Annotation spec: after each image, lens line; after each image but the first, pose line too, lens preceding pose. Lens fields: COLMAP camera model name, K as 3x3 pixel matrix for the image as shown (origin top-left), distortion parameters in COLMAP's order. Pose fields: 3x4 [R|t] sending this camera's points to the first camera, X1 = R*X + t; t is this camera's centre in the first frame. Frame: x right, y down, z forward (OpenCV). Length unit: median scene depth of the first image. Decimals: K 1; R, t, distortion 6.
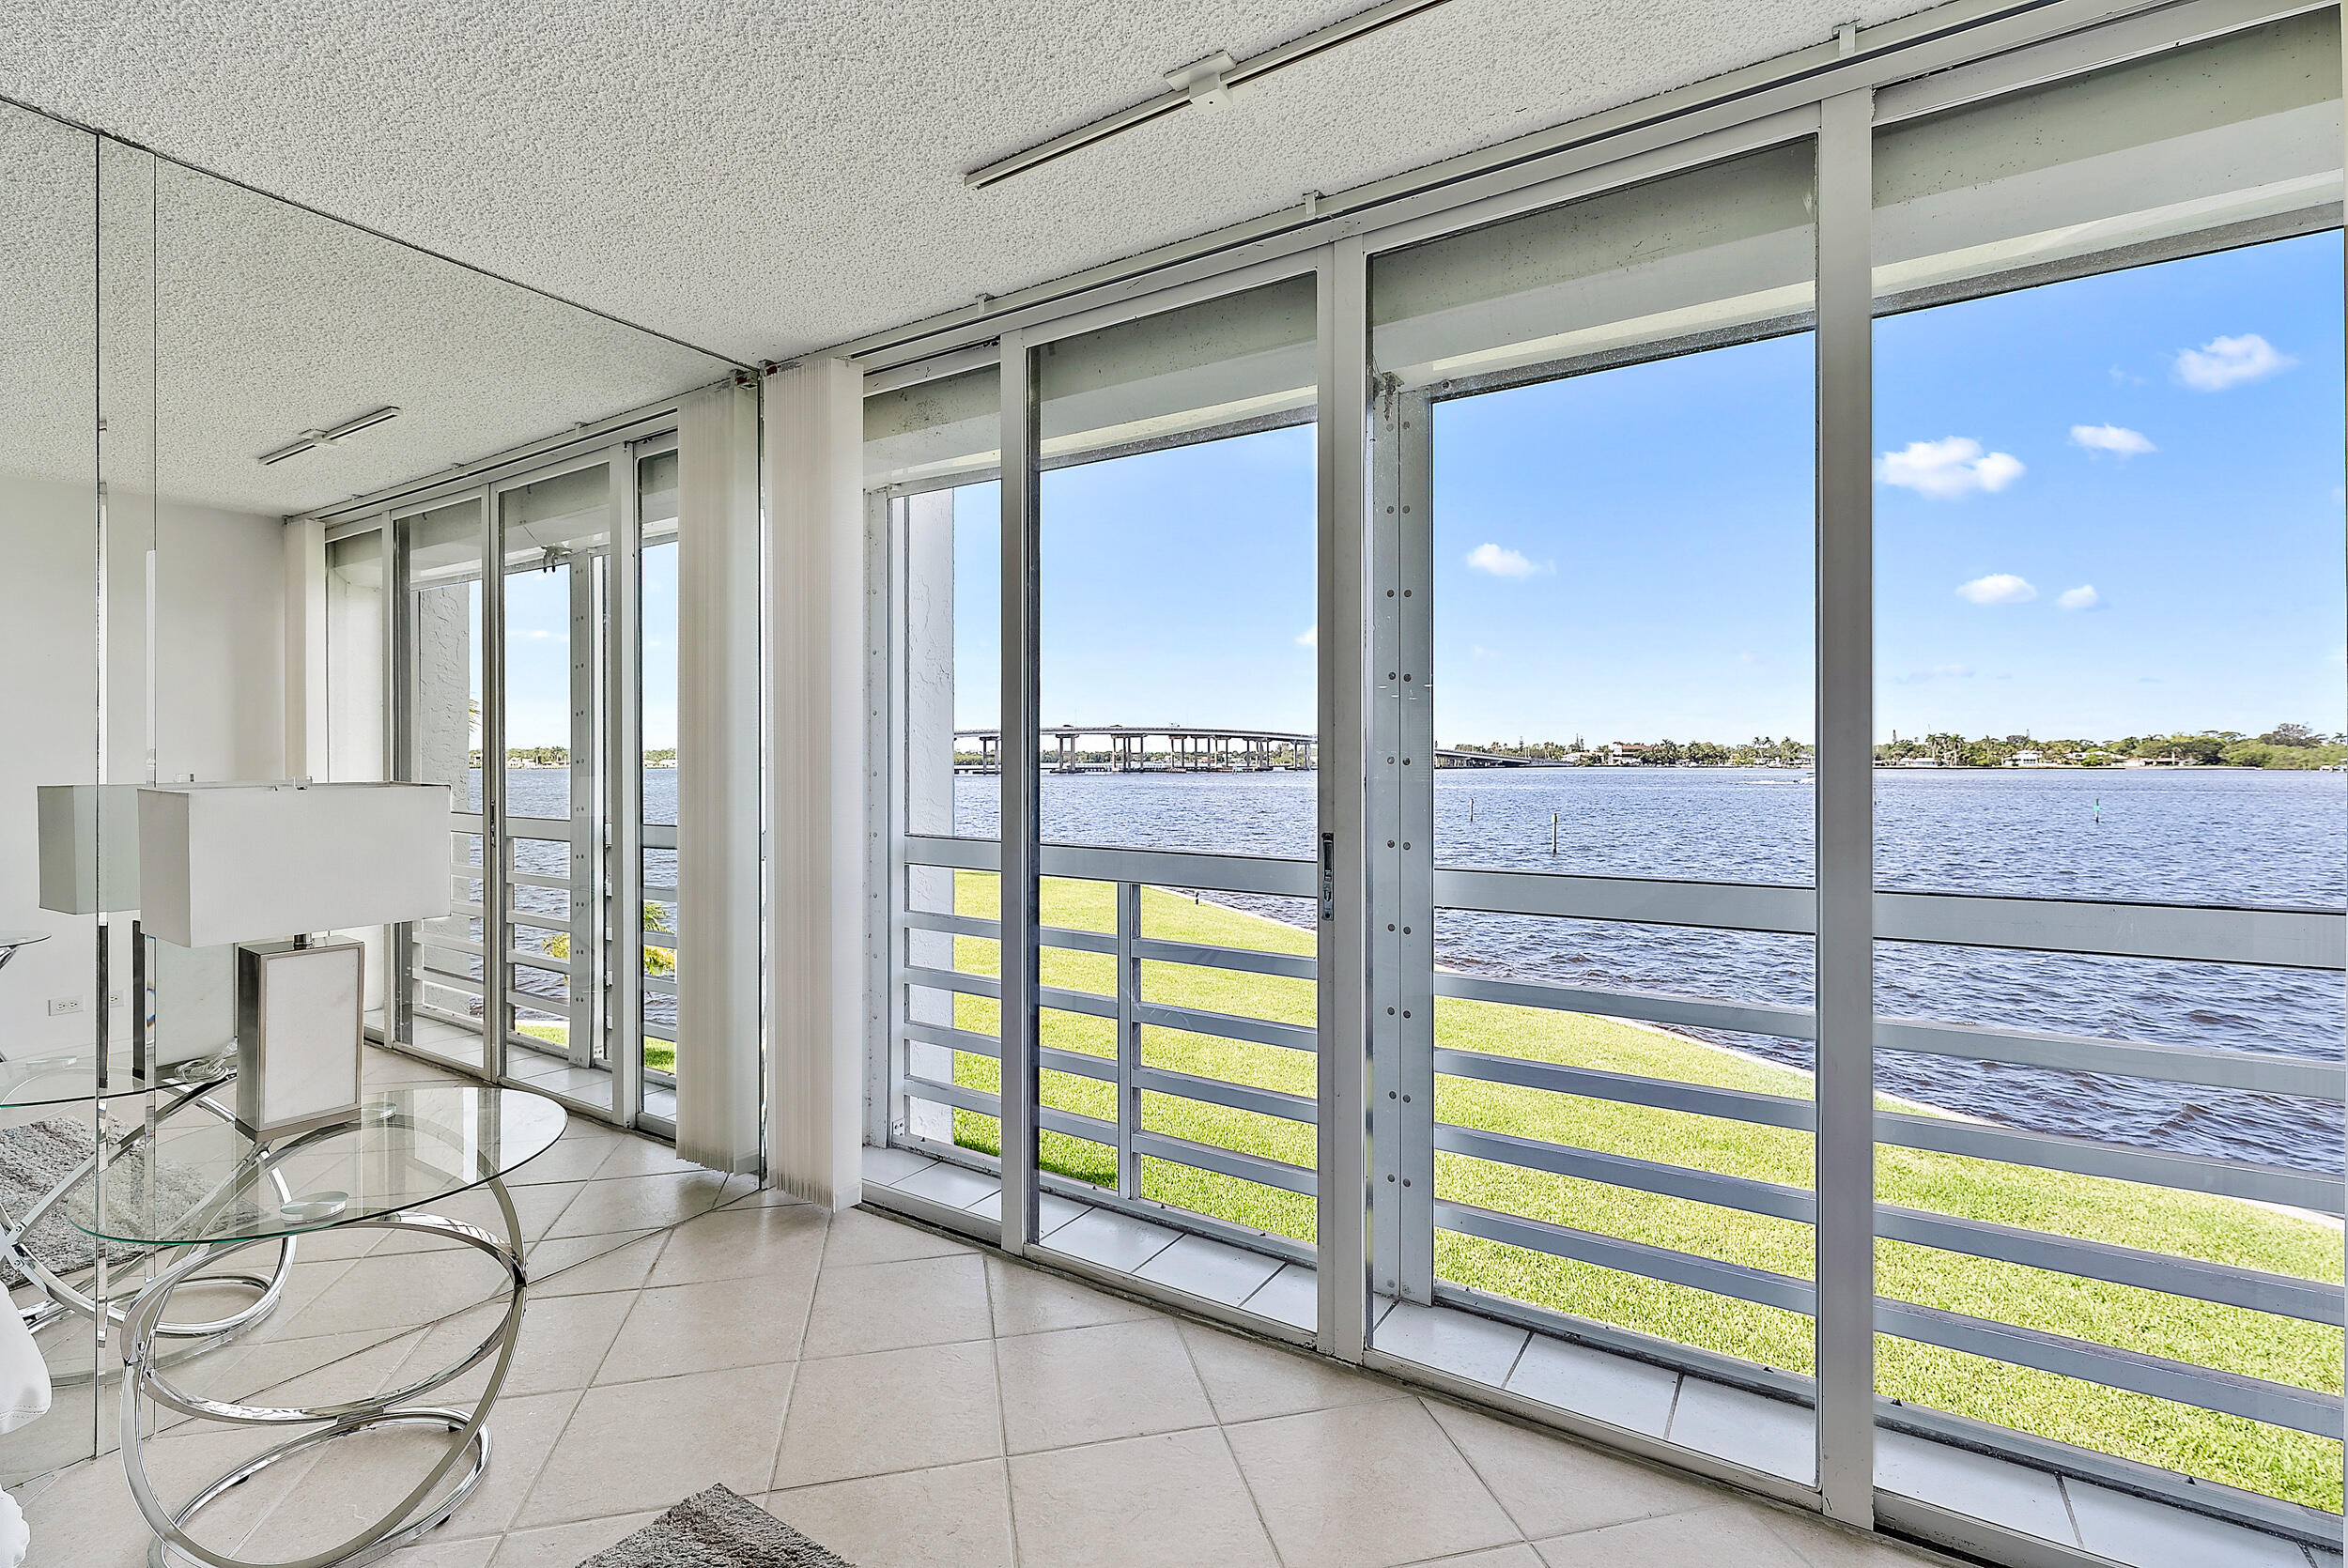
lens RADIAL K [[1050.5, 0, 1173.3], [0, 1050.5, 776.7], [0, 0, 1]] dist [0.000973, 0.000501]
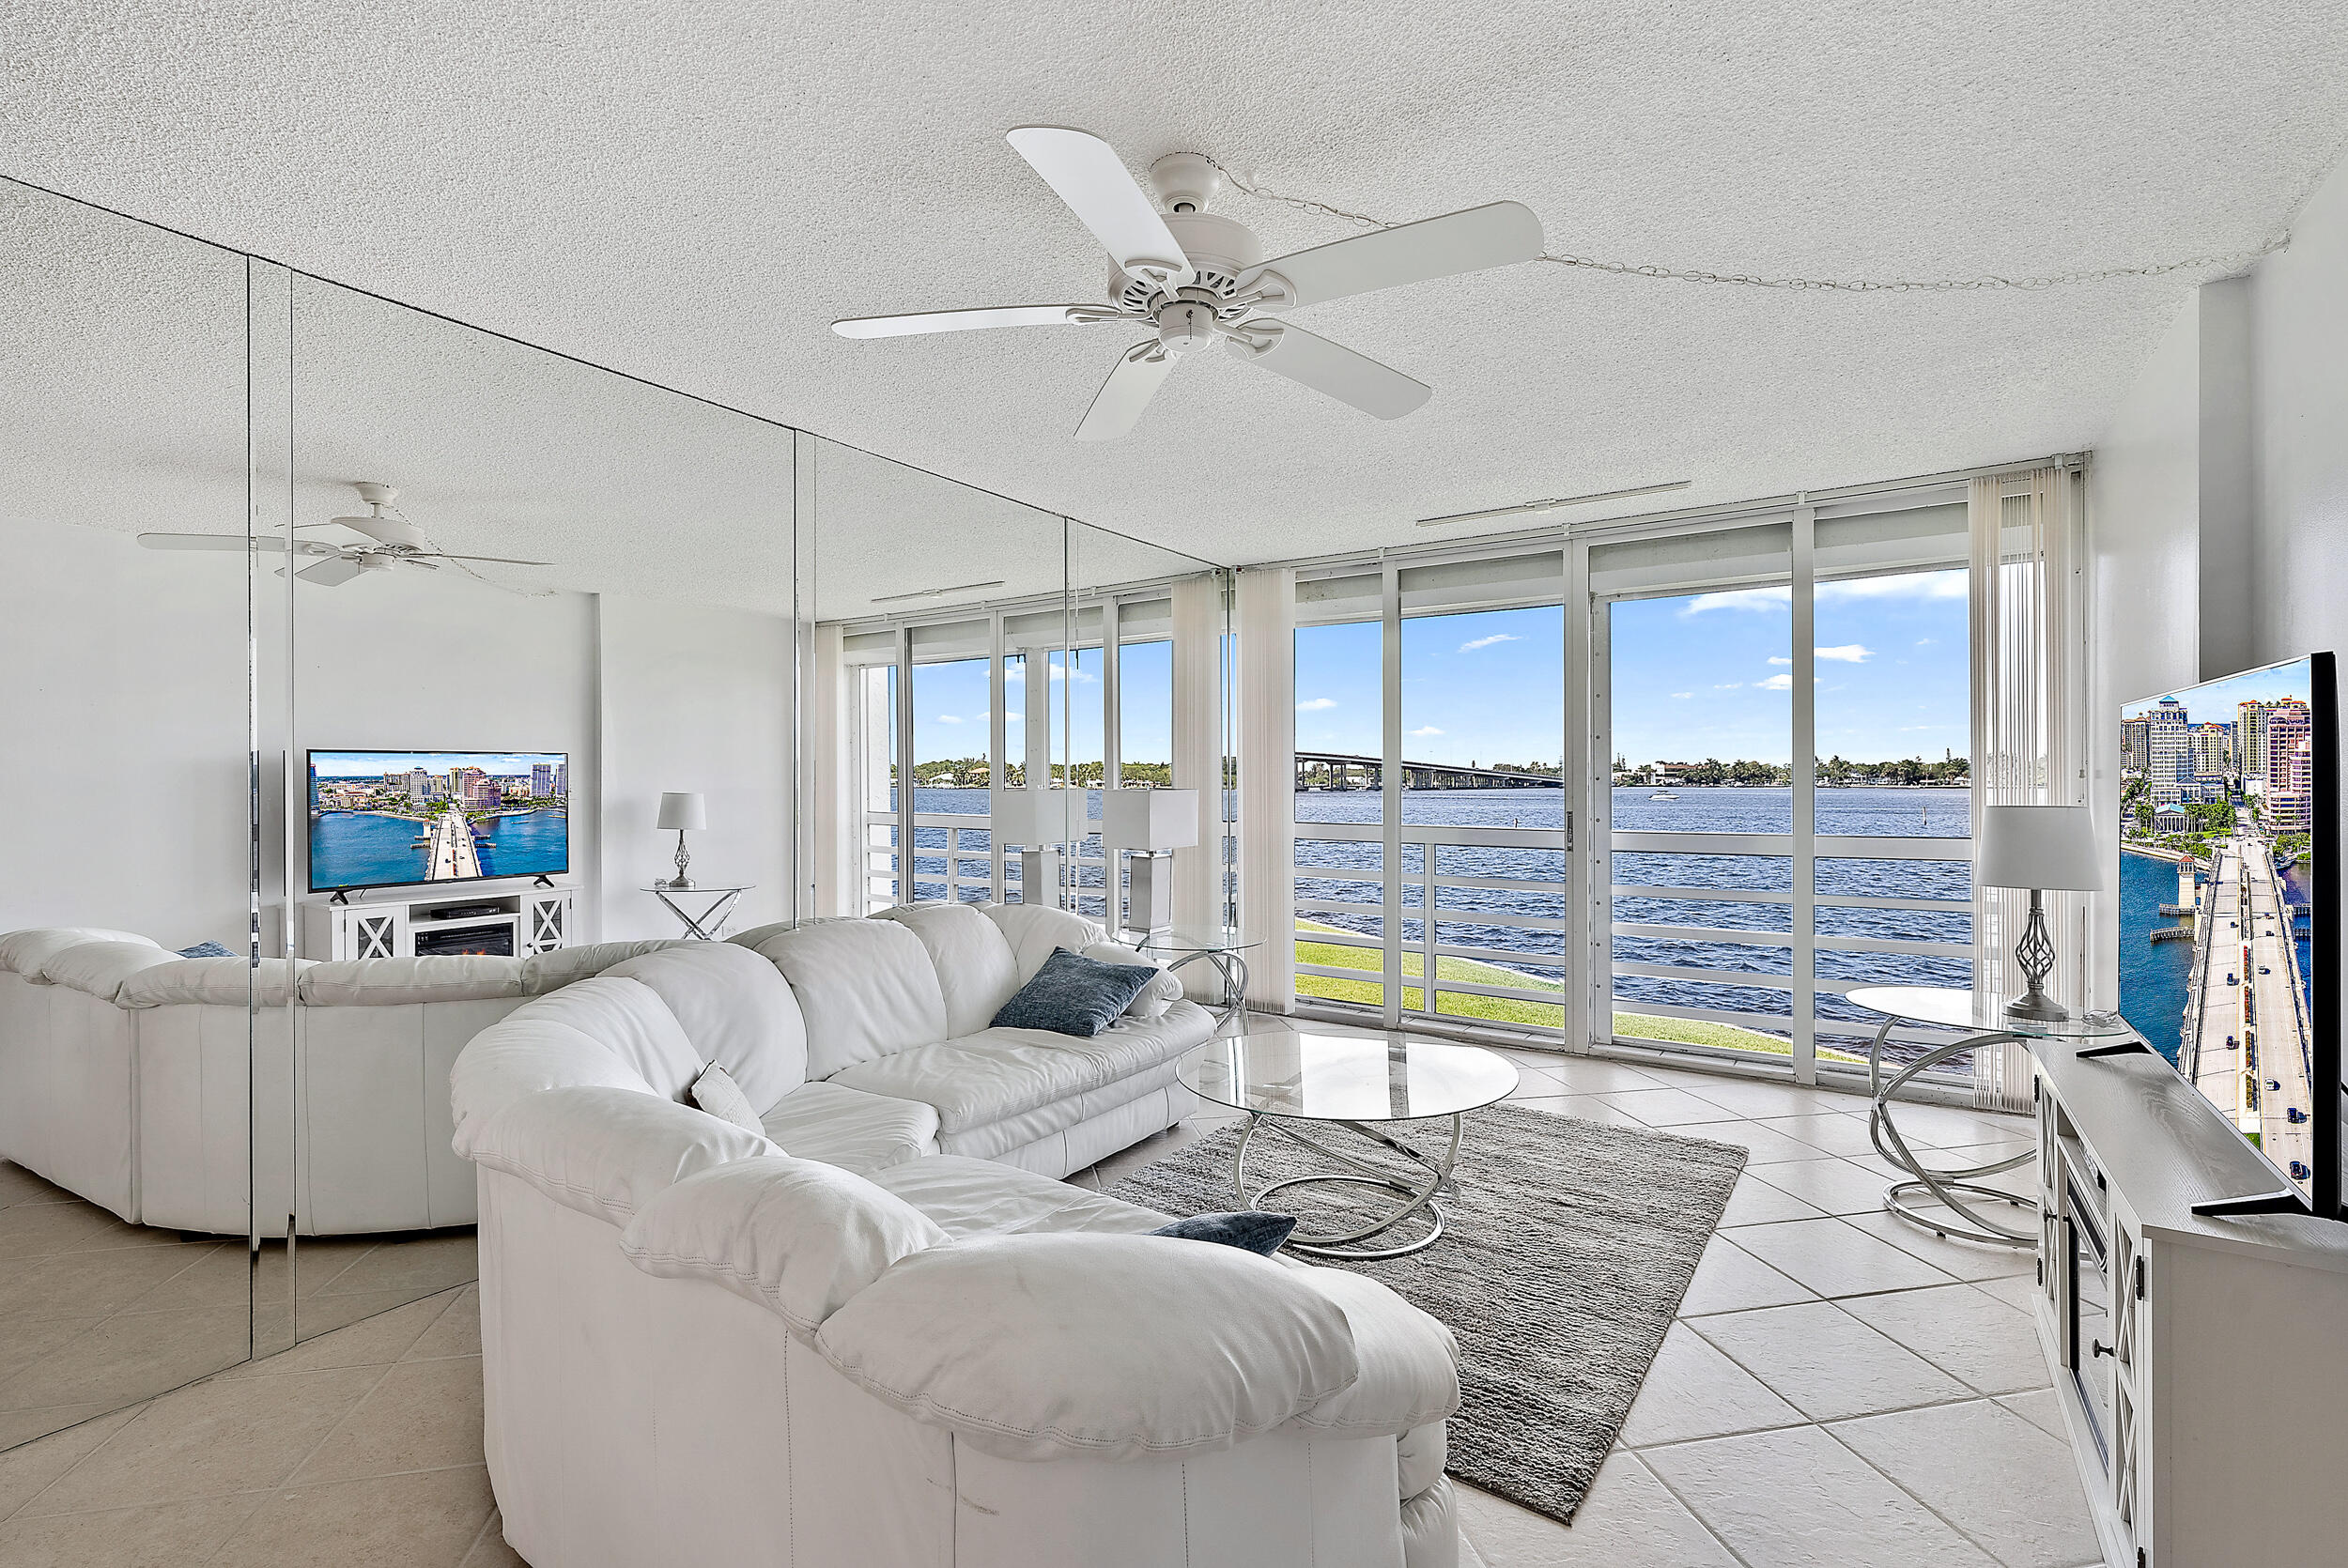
lens RADIAL K [[1050.5, 0, 1173.3], [0, 1050.5, 776.7], [0, 0, 1]] dist [0.000973, 0.000501]
pose [[0.999417, -0.002507, -0.034060, -0.540478], [0.001834, 0.999803, -0.019782, 0.023228], [0.034103, 0.019708, 0.999224, -1.076209]]
